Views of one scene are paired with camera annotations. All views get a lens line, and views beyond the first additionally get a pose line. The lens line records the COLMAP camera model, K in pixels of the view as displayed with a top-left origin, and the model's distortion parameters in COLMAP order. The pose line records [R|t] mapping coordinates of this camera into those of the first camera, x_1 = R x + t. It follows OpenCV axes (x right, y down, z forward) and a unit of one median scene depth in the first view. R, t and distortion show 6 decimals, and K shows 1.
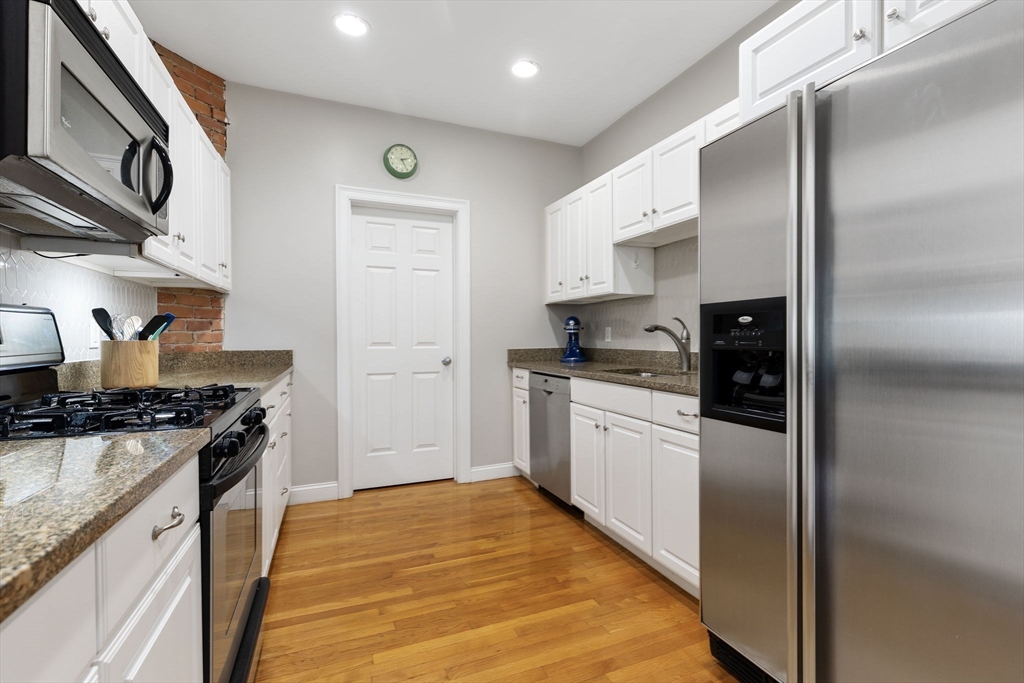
lens RADIAL K [[469.2, 0, 515.7], [0, 469.2, 335.1], [0, 0, 1]] dist [0.004611, -0.000537]
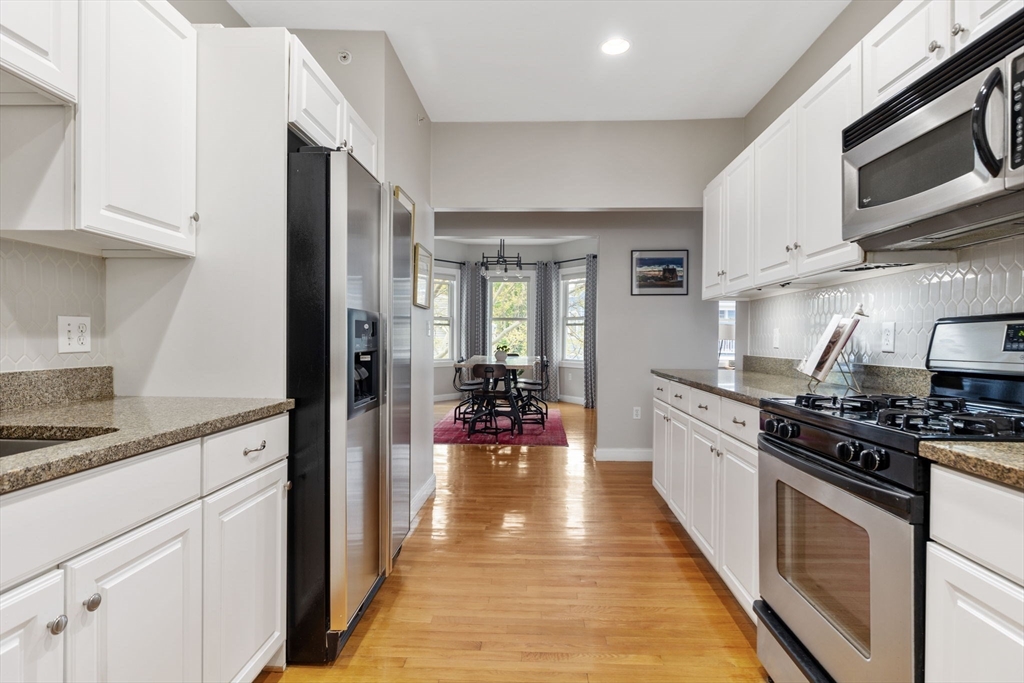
lens RADIAL K [[516.1, 0, 516.7], [0, 516.1, 339.4], [0, 0, 1]] dist [-0.002376, -0.000037]
pose [[-0.910935, 0.004820, 0.412522, -0.301408], [0.003366, 0.999985, -0.004250, 0.006428], [-0.412537, -0.002482, -0.910938, 1.447672]]
